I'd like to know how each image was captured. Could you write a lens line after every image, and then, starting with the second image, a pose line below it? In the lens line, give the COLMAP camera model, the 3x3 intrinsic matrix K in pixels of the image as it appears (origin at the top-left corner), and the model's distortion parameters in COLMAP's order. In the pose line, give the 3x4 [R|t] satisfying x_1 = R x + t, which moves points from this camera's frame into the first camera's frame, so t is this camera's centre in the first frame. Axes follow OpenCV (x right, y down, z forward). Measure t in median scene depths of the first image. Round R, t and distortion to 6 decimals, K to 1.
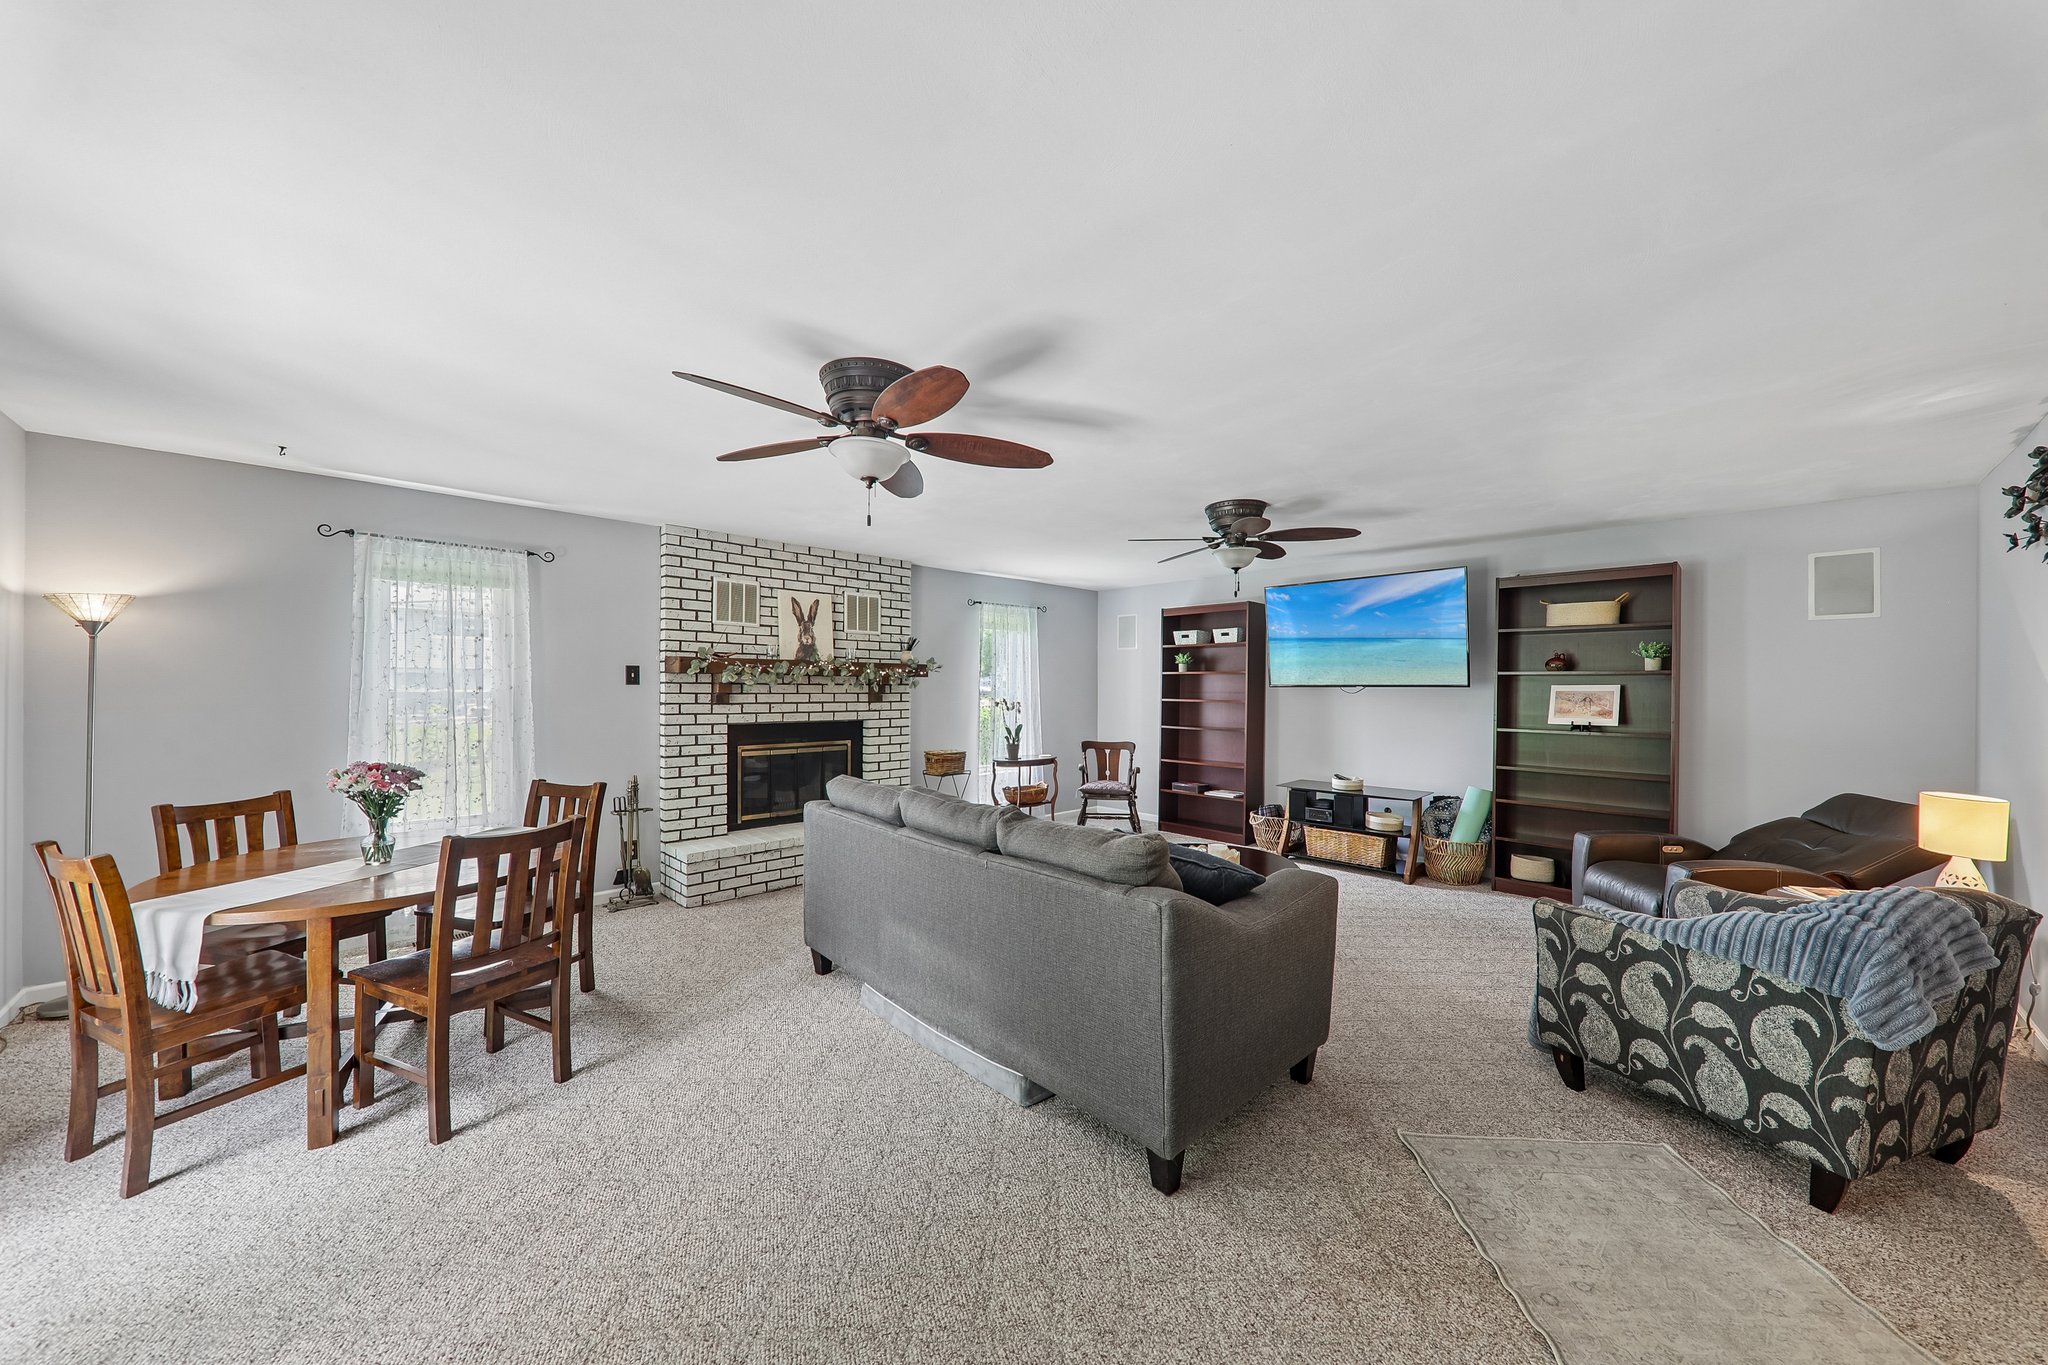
lens RADIAL K [[704.1, 0, 1028.5], [0, 704.1, 686.3], [0, 0, 1]] dist [0.001139, -0.000045]
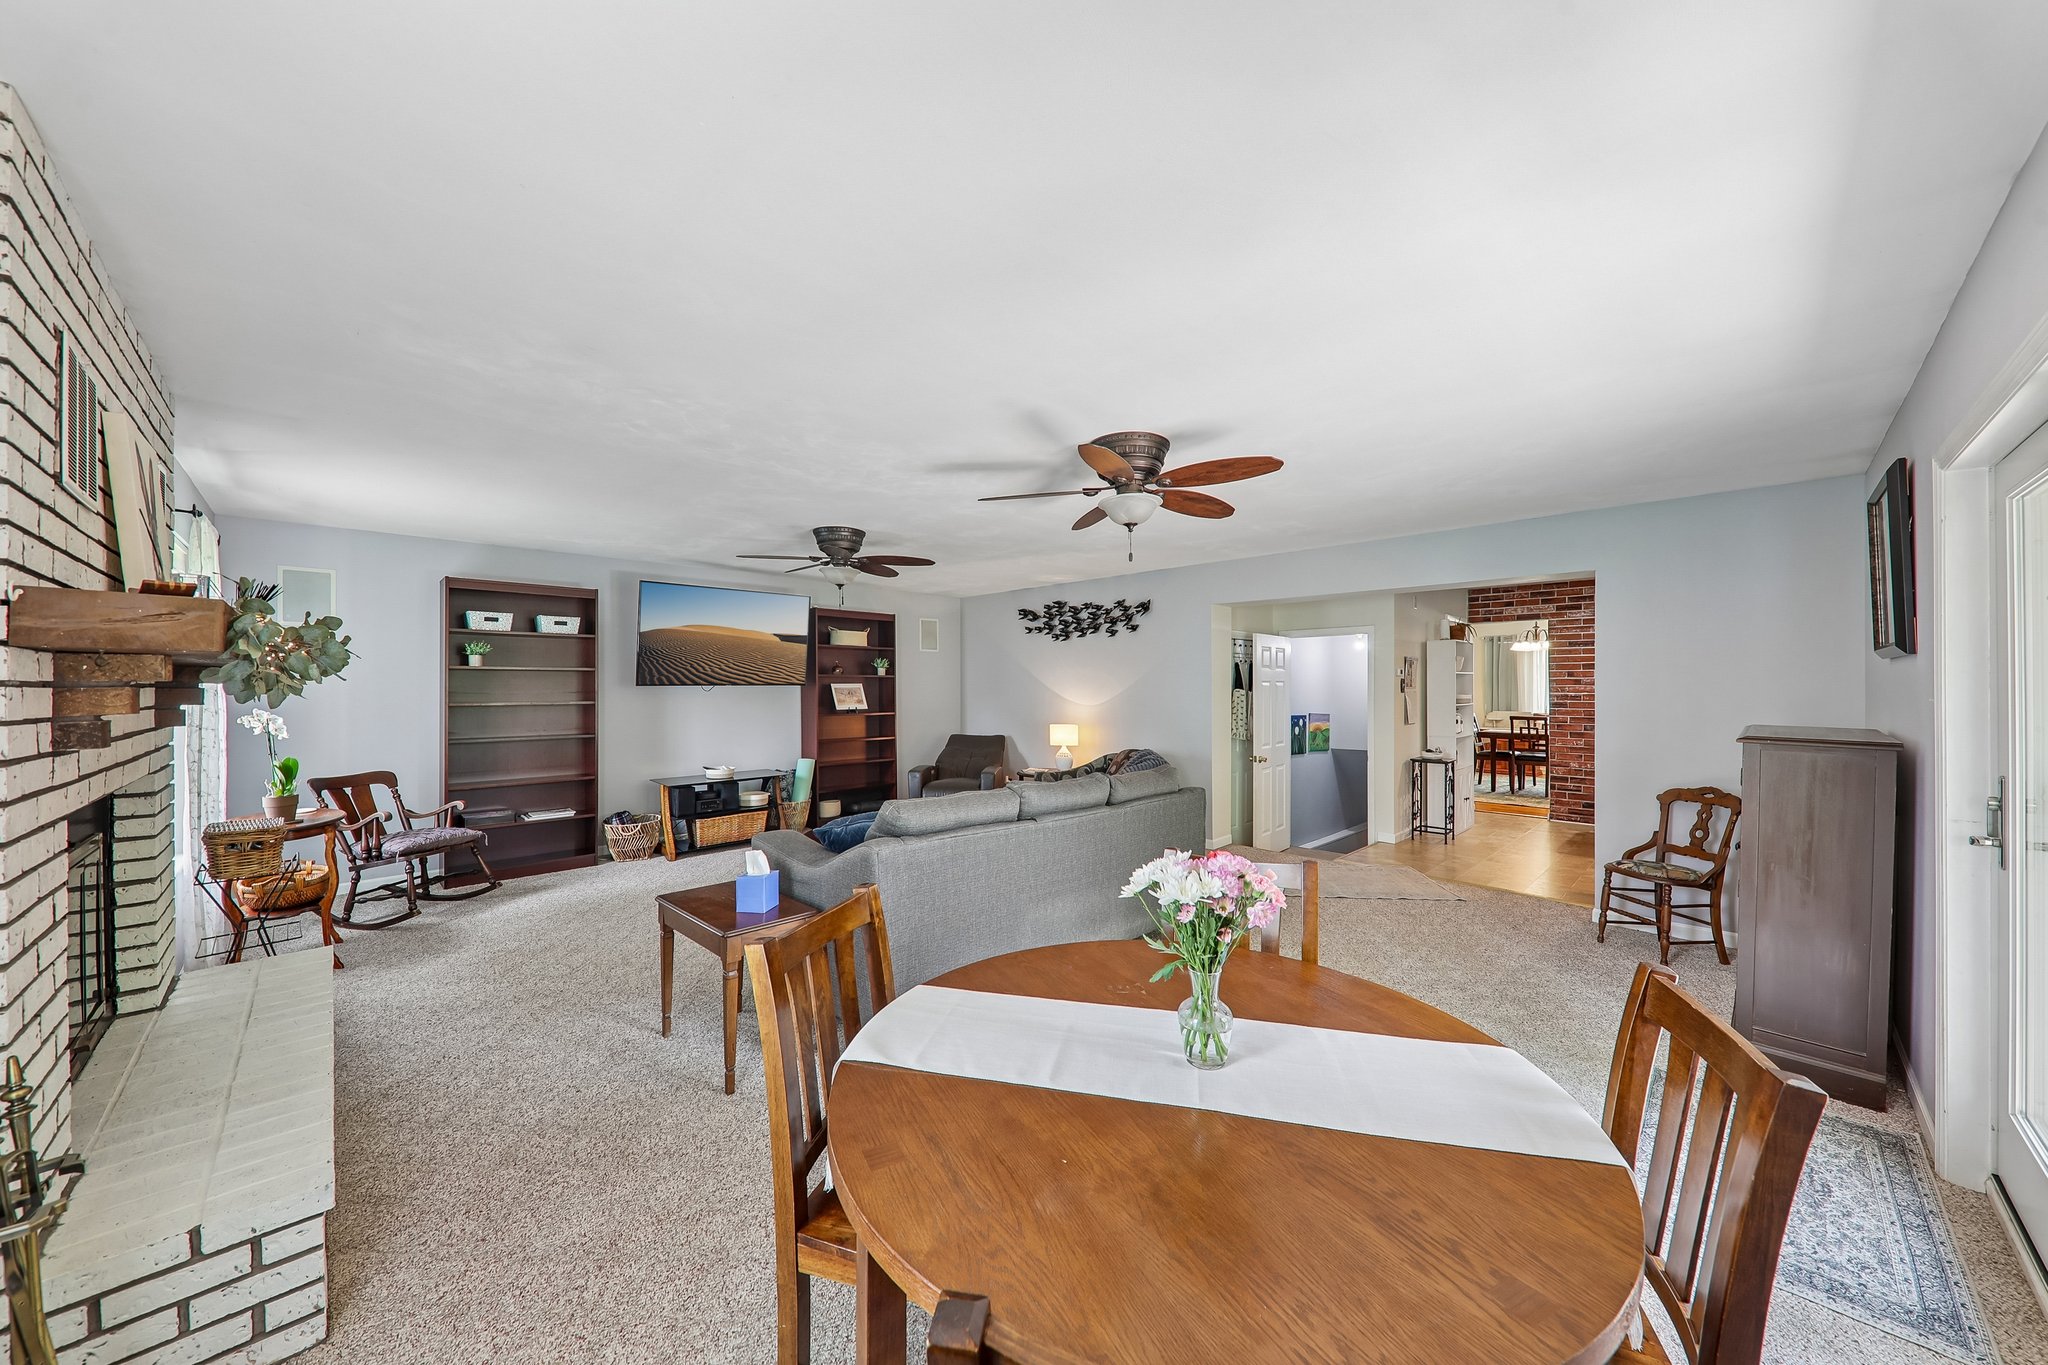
lens RADIAL K [[704.1, 0, 1028.5], [0, 704.1, 686.3], [0, 0, 1]] dist [0.001139, -0.000045]
pose [[0.014196, -0.008384, 0.999864, -0.620409], [-0.001878, 0.999963, 0.008411, -0.007685], [-0.999897, -0.001997, 0.014180, 0.480651]]
